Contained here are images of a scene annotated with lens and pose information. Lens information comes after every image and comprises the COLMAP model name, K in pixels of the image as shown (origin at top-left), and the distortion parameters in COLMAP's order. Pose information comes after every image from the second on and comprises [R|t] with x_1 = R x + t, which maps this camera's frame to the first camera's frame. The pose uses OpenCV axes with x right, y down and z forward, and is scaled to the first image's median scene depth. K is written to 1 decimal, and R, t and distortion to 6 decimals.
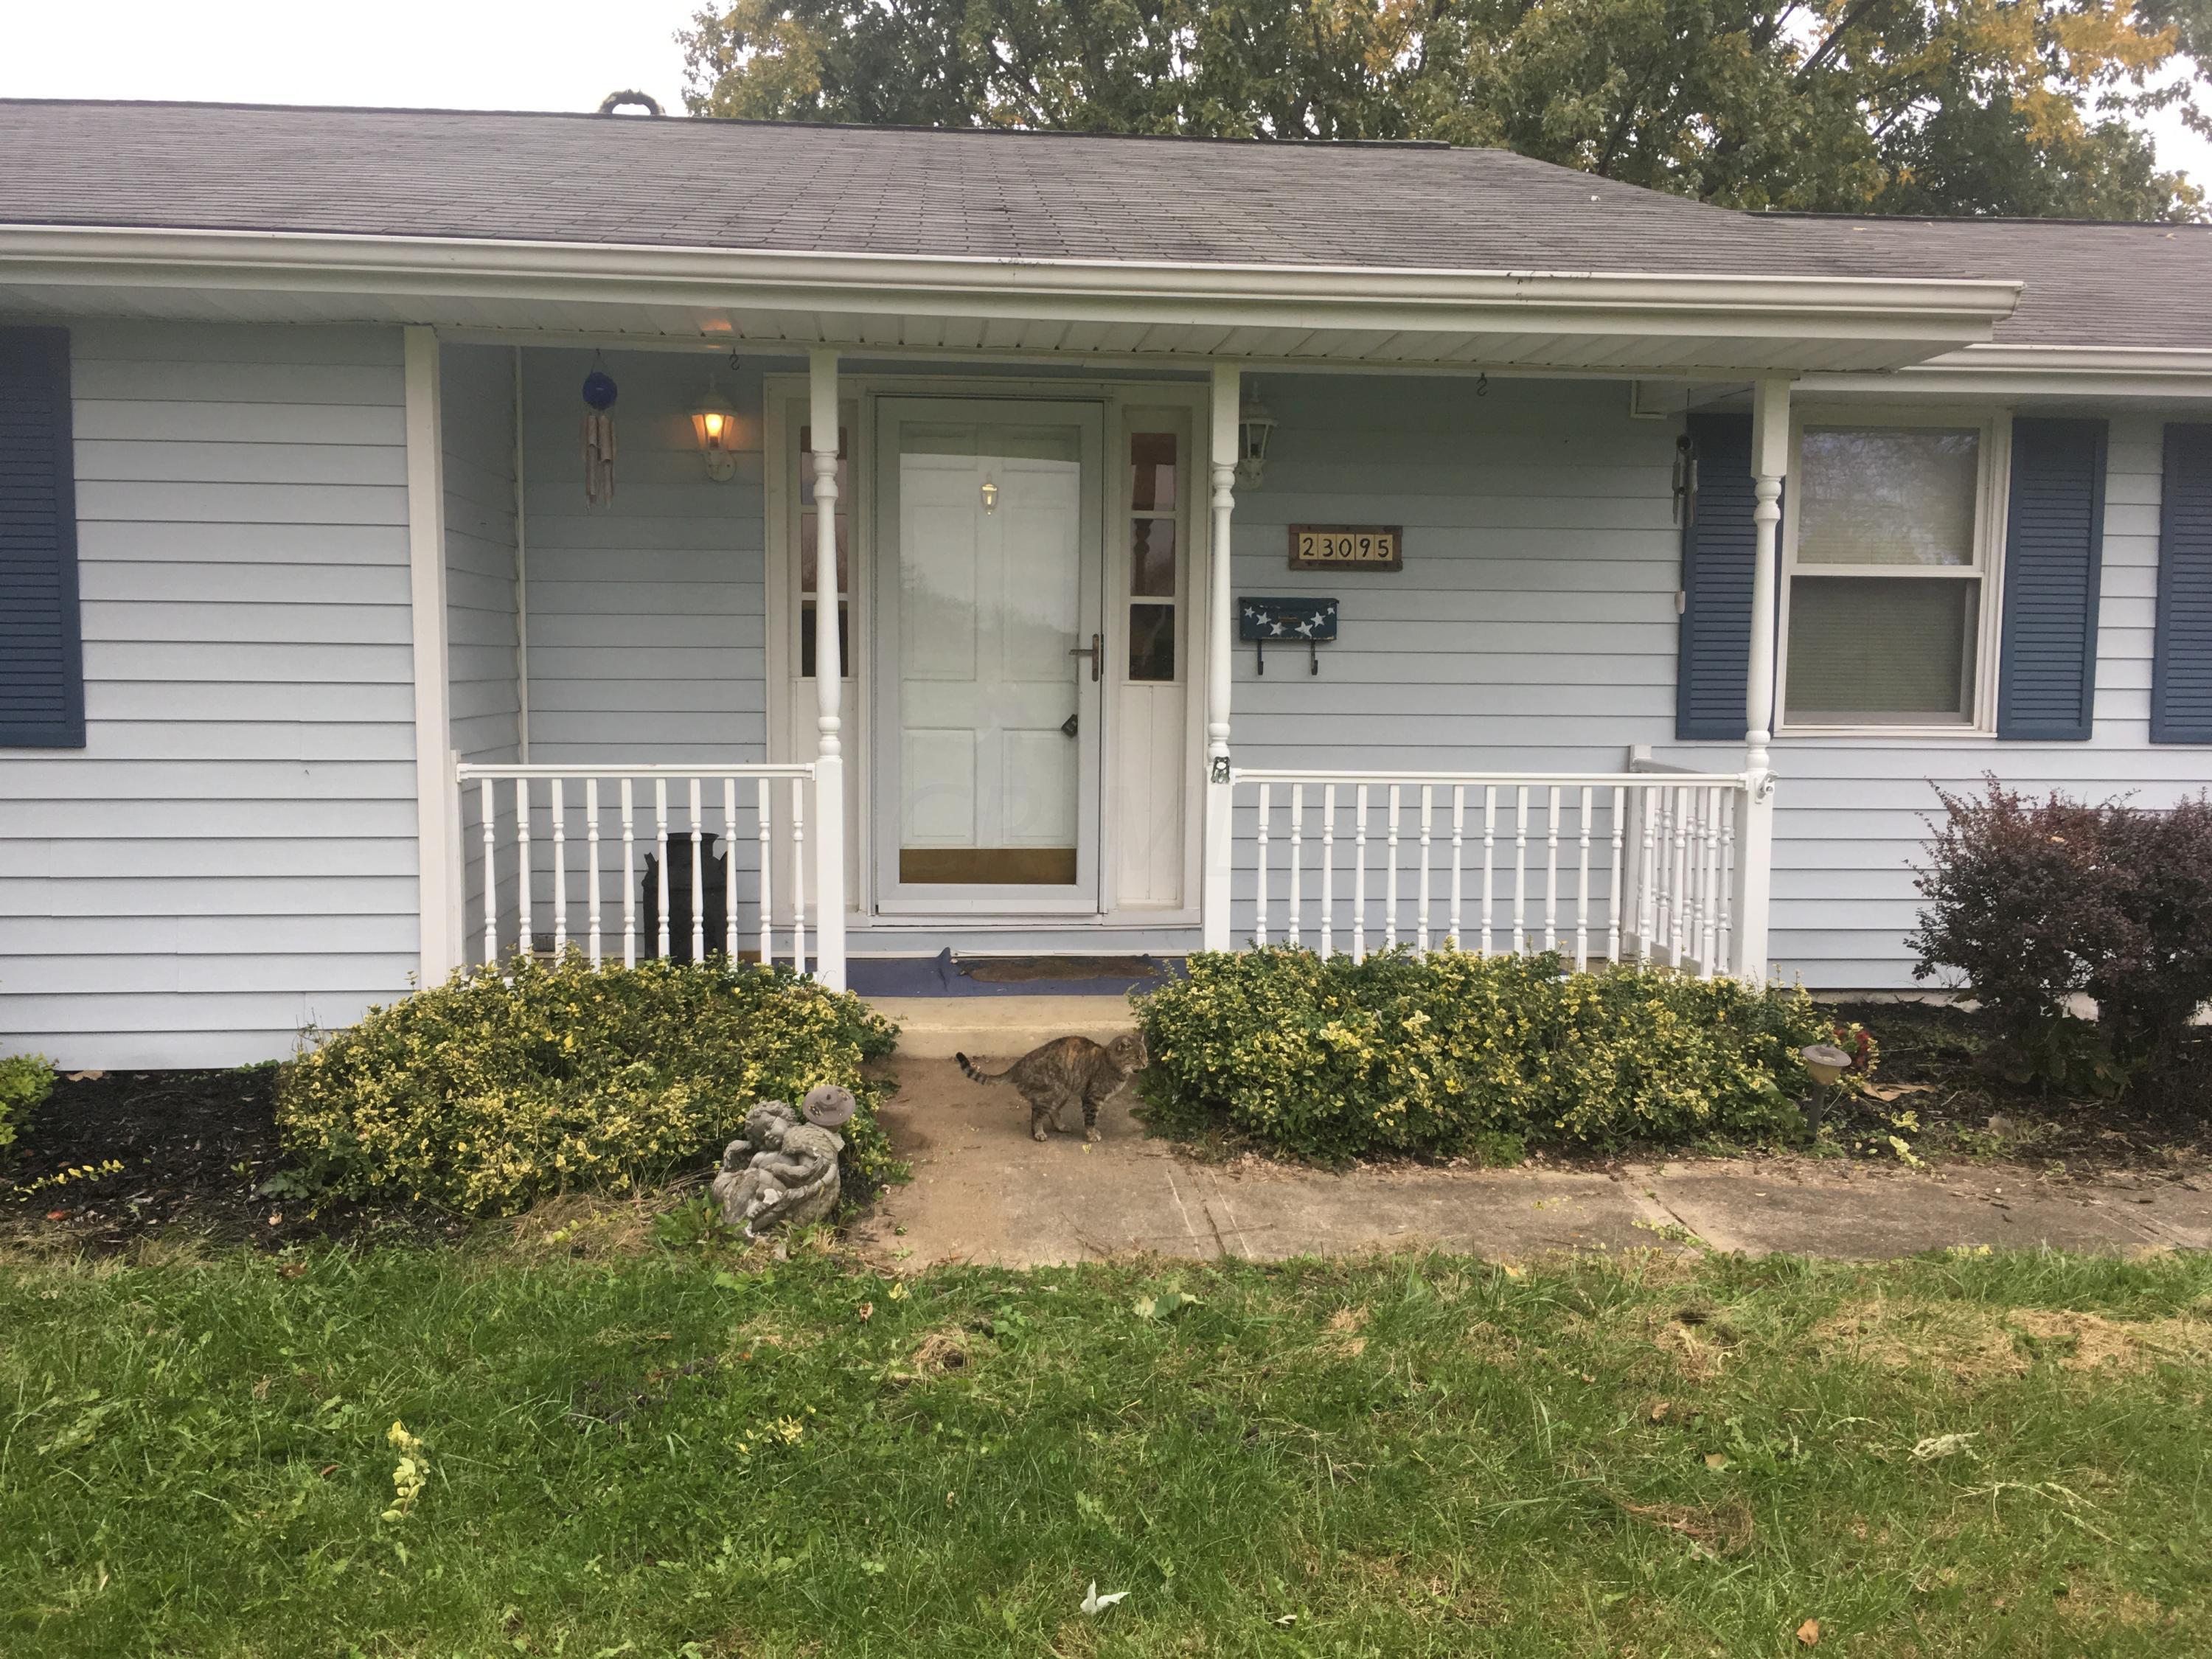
lens RADIAL K [[1860.9, 0, 1106.0], [0, 1860.9, 829.5], [0, 0, 1]] dist [-0.005309, -0.002257]
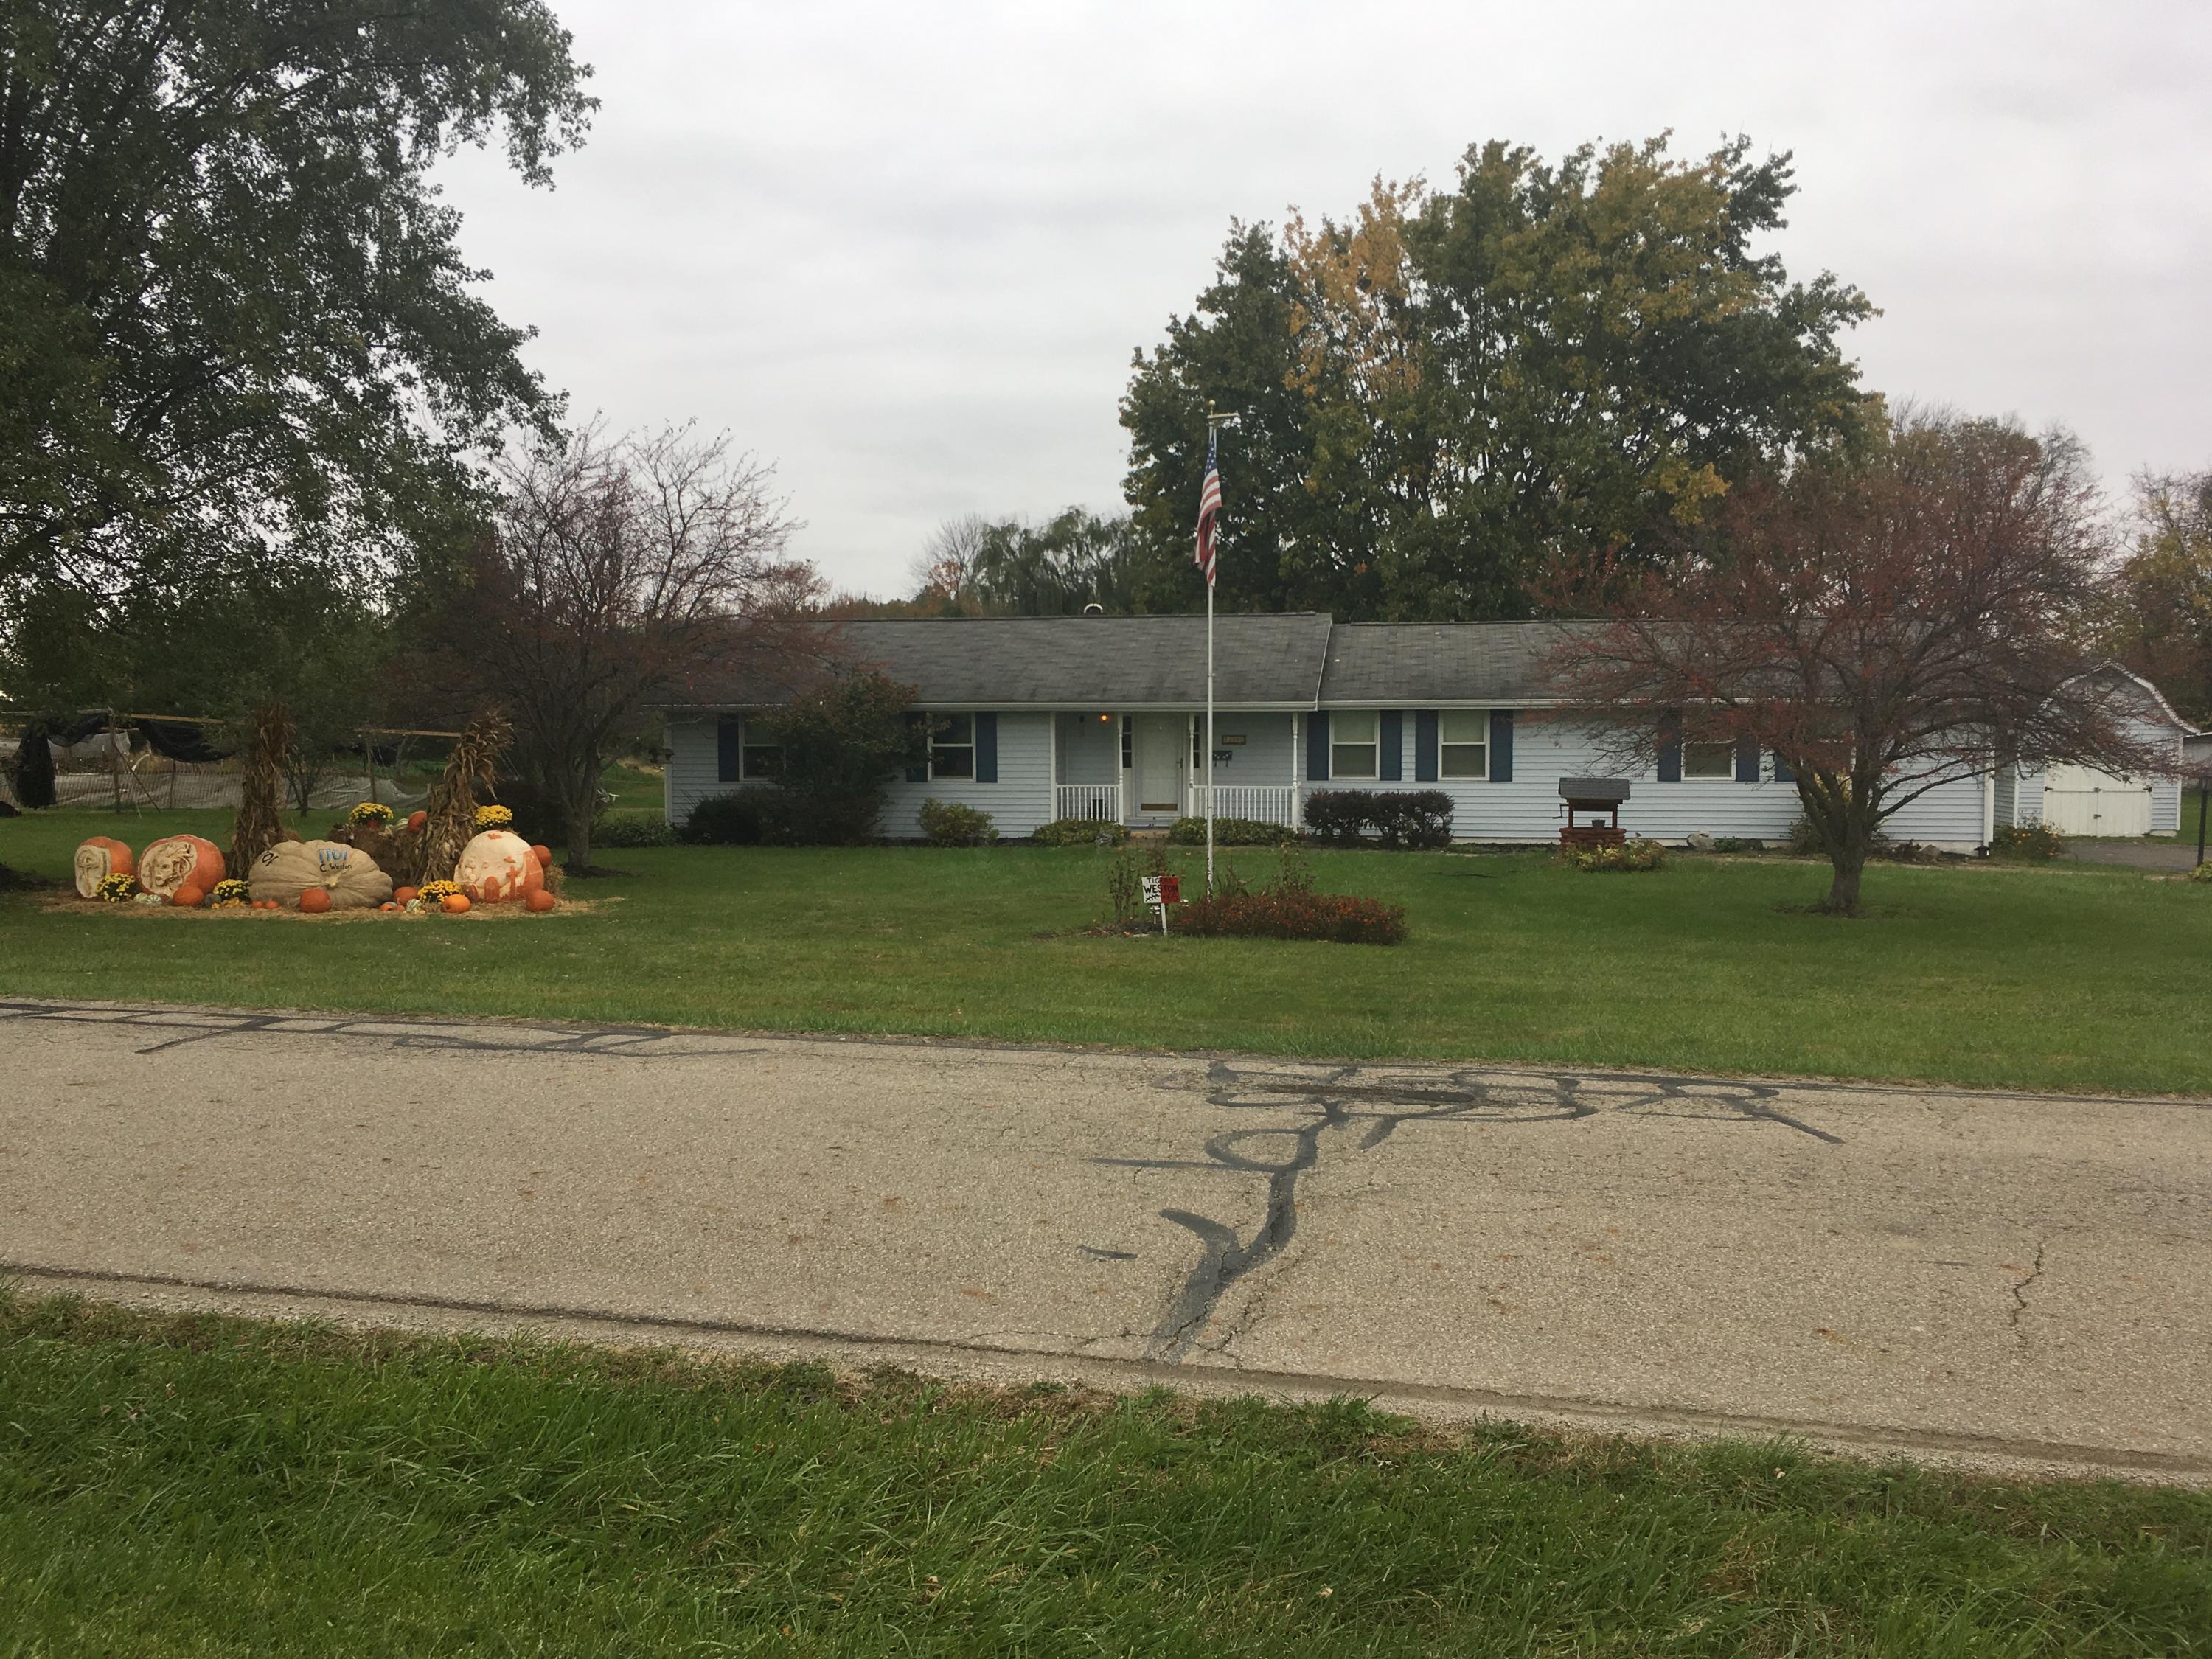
lens RADIAL K [[1881.0, 0, 1108.9], [0, 1881.0, 833.1], [0, 0, 1]] dist [0.072213, -0.103545]
pose [[0.955771, 0.009799, -0.293949, 1.298002], [-0.015695, 0.999720, -0.017705, 0.183874], [0.293694, 0.021536, 0.955657, -3.864308]]
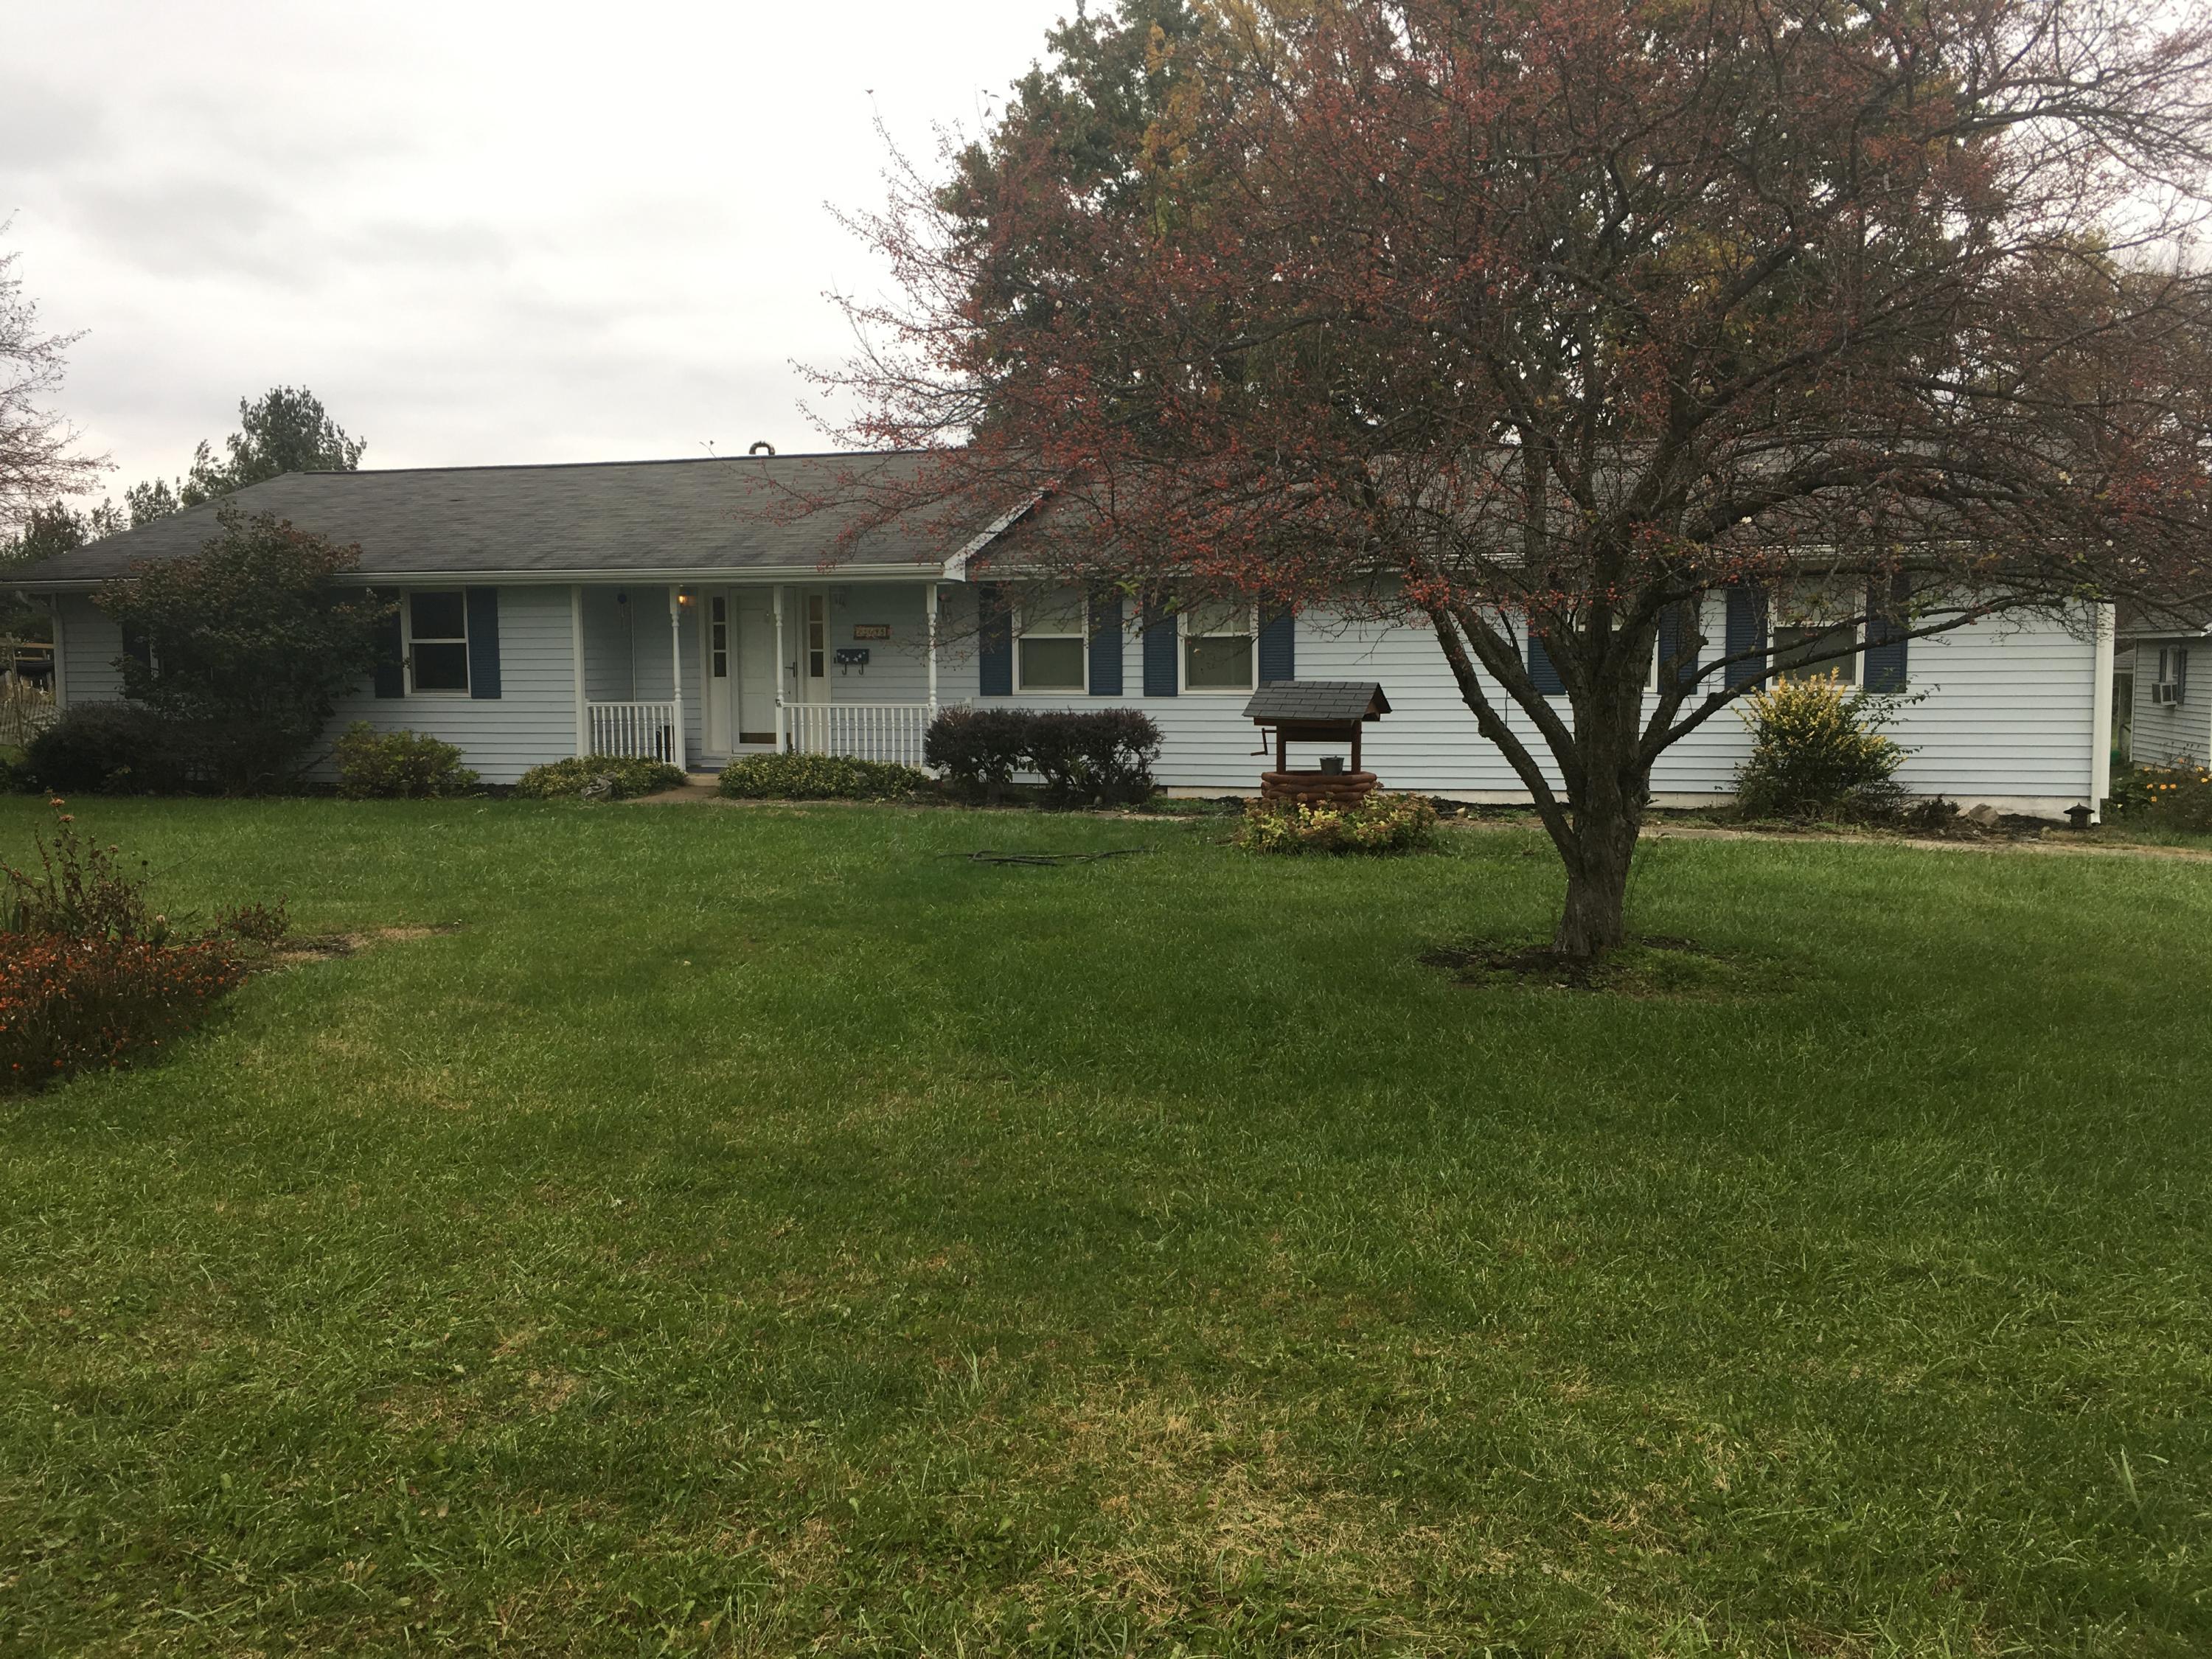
lens RADIAL K [[1881.0, 0, 1108.9], [0, 1881.0, 833.1], [0, 0, 1]] dist [0.072213, -0.103545]
pose [[0.912209, 0.024747, -0.408976, 1.823927], [-0.019755, 0.999670, 0.016427, 0.121383], [0.409248, -0.006906, 0.912397, -1.705451]]
